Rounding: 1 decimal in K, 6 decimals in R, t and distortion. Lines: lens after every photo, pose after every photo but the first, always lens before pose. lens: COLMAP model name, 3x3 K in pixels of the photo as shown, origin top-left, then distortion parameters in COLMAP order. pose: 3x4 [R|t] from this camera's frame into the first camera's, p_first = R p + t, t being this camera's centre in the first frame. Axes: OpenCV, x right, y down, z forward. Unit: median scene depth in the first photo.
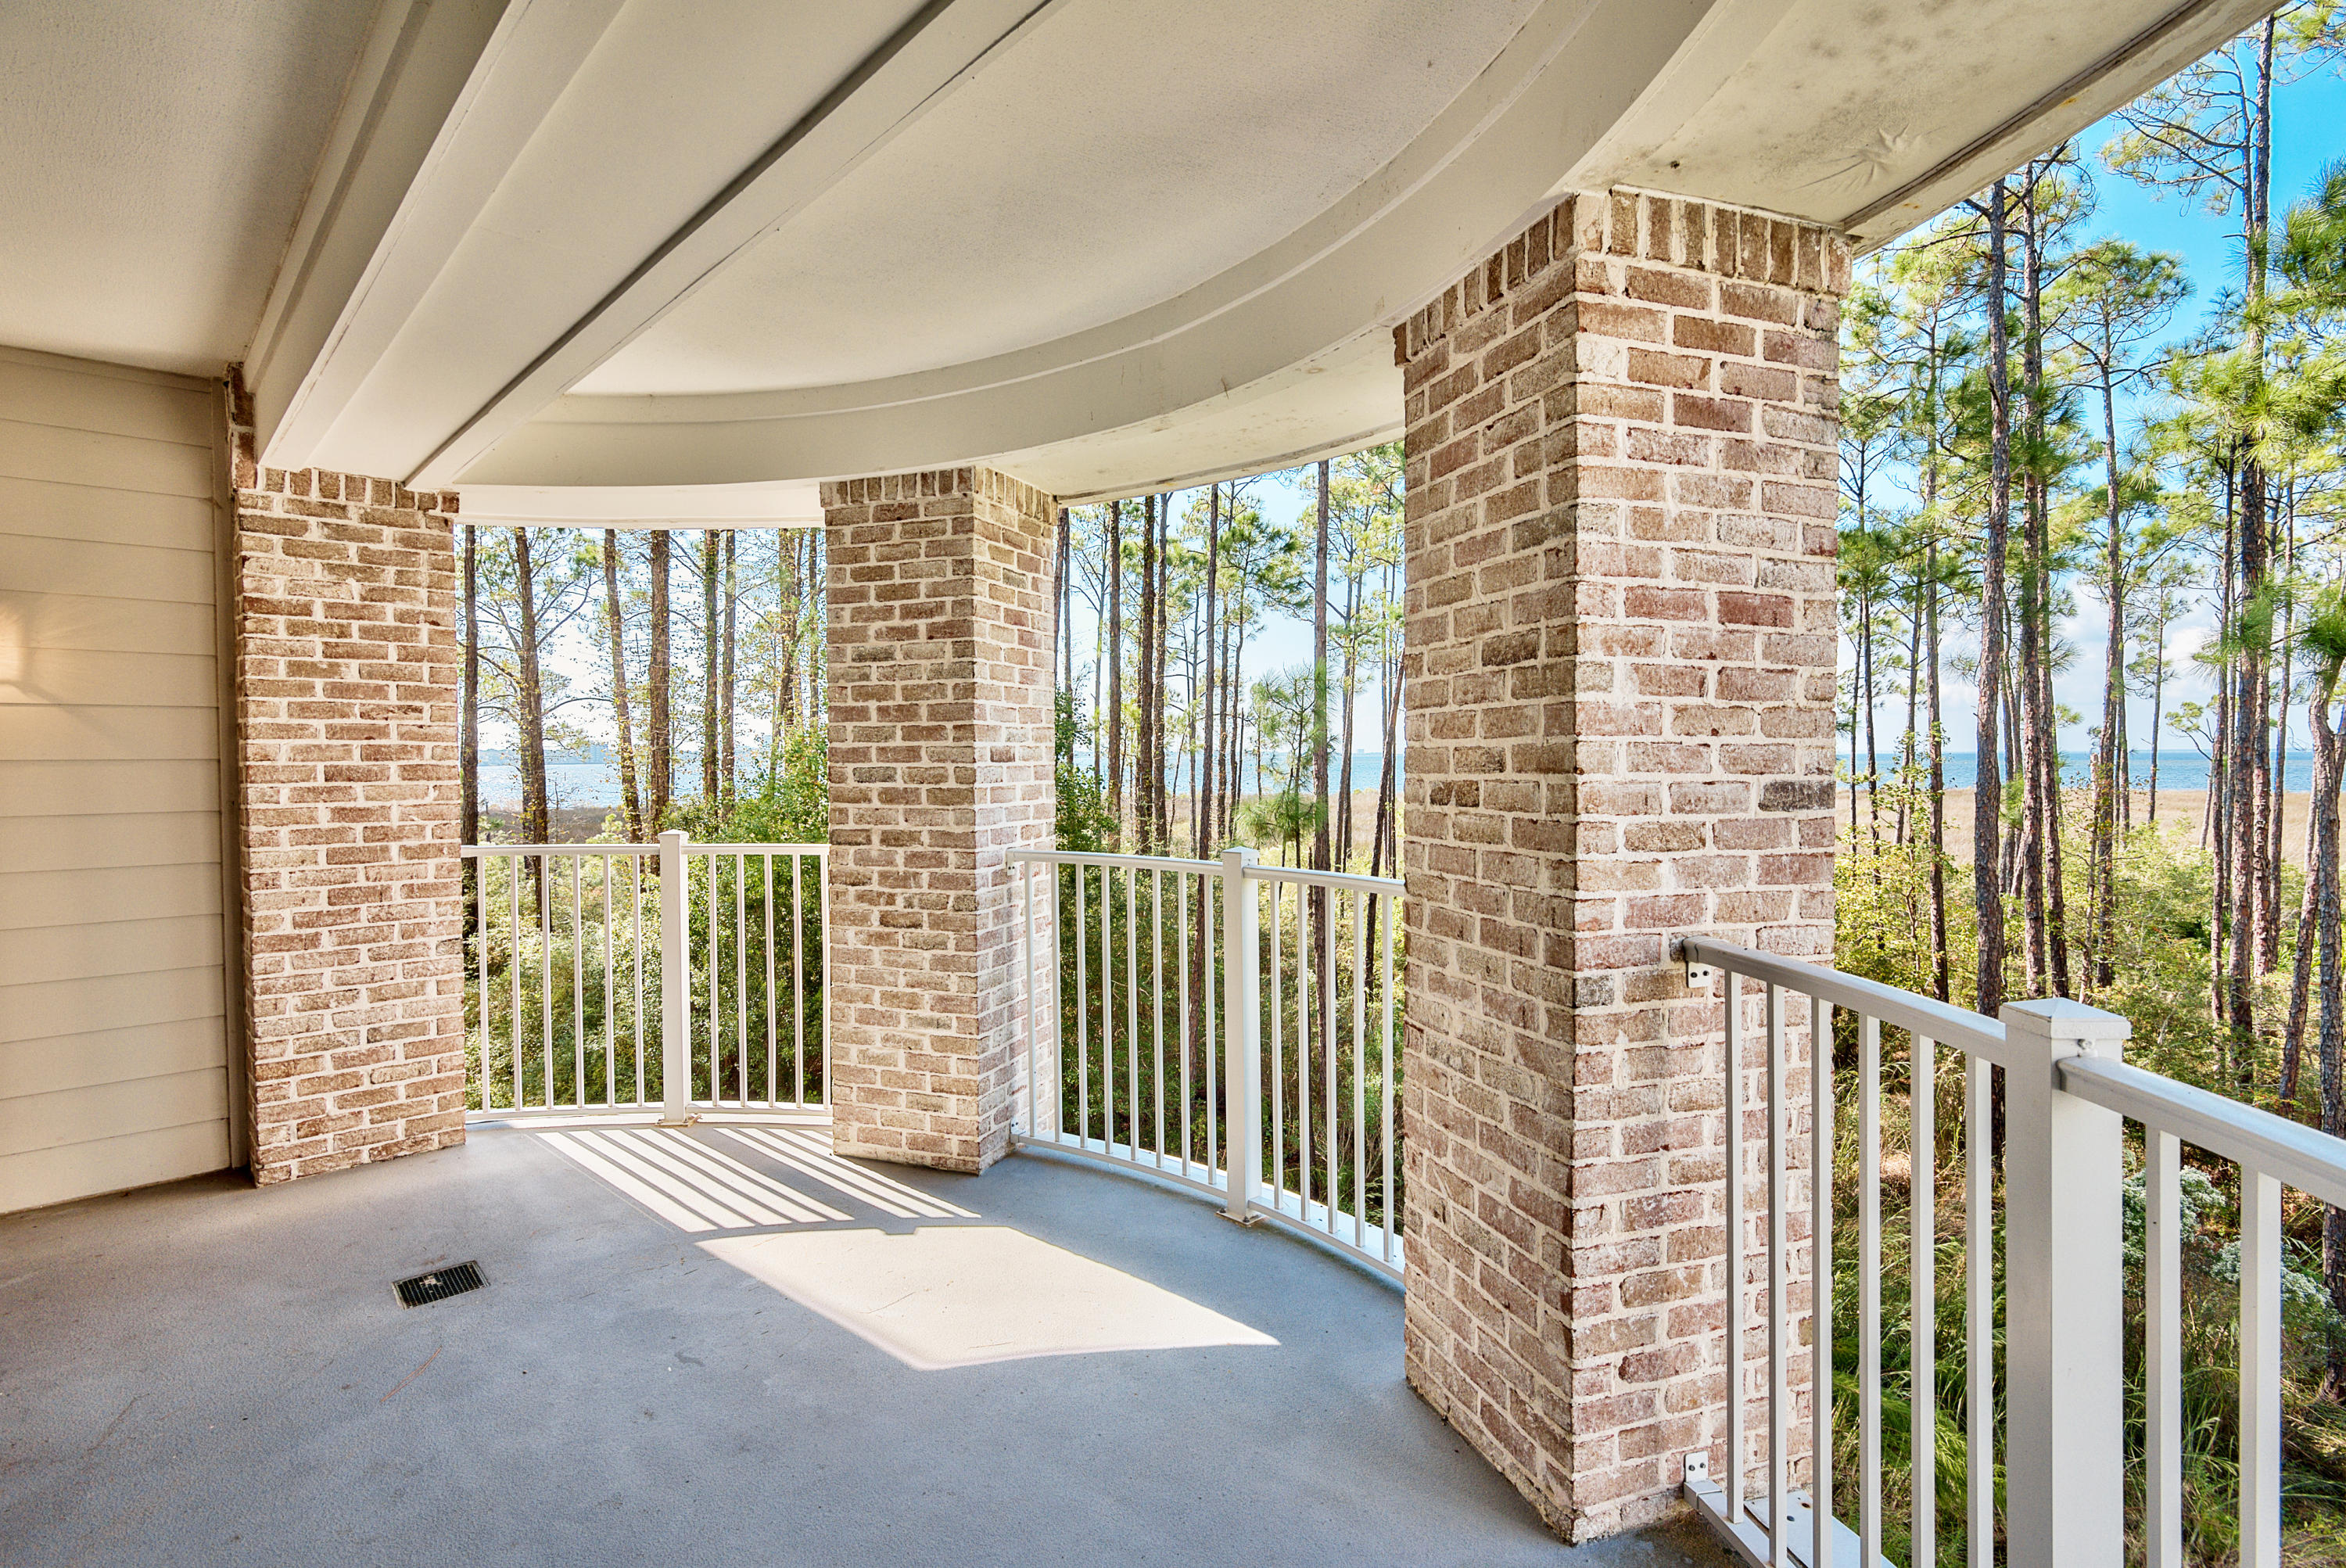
lens RADIAL K [[1145.5, 0, 1170.0], [0, 1145.5, 765.8], [0, 0, 1]] dist [0.000289, -0.000055]
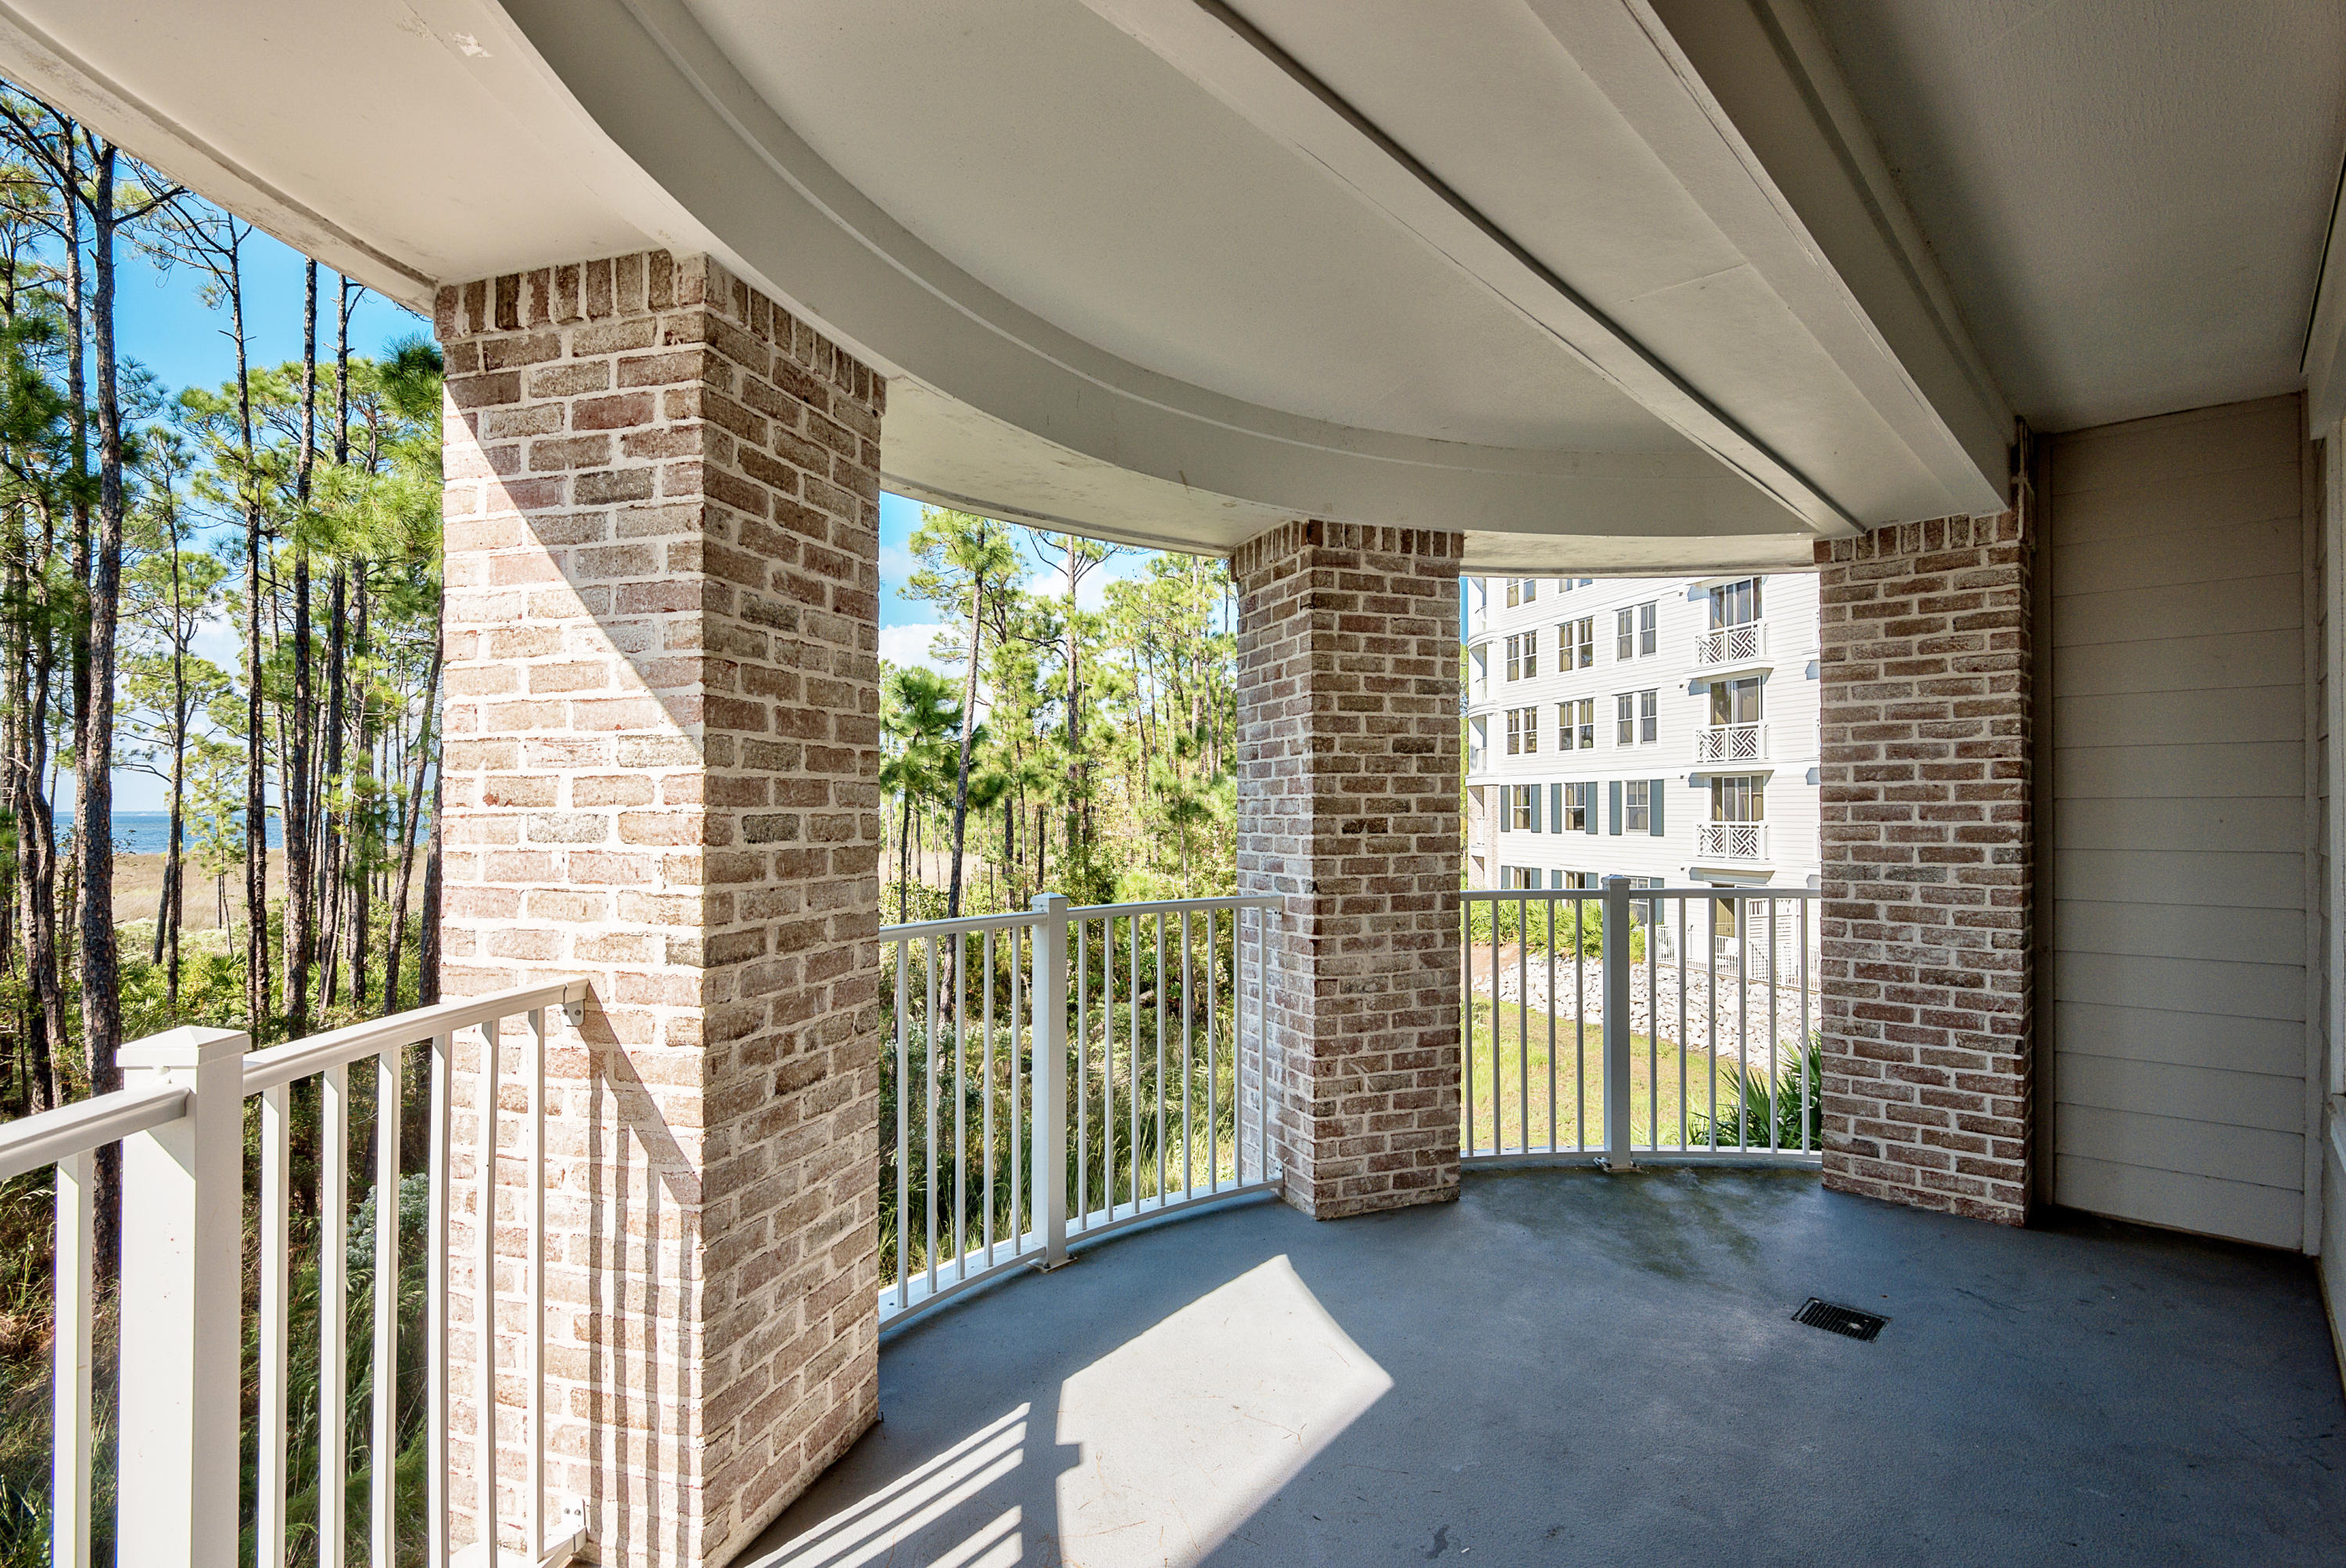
lens RADIAL K [[1153.0, 0, 1173.0], [0, 1153.0, 784.0], [0, 0, 1]] dist [-0.000779, -0.000013]
pose [[-0.084114, 0.028464, 0.996049, -0.851722], [0.011307, 0.999555, -0.027609, 0.004136], [-0.996392, 0.008940, -0.084399, 0.865950]]
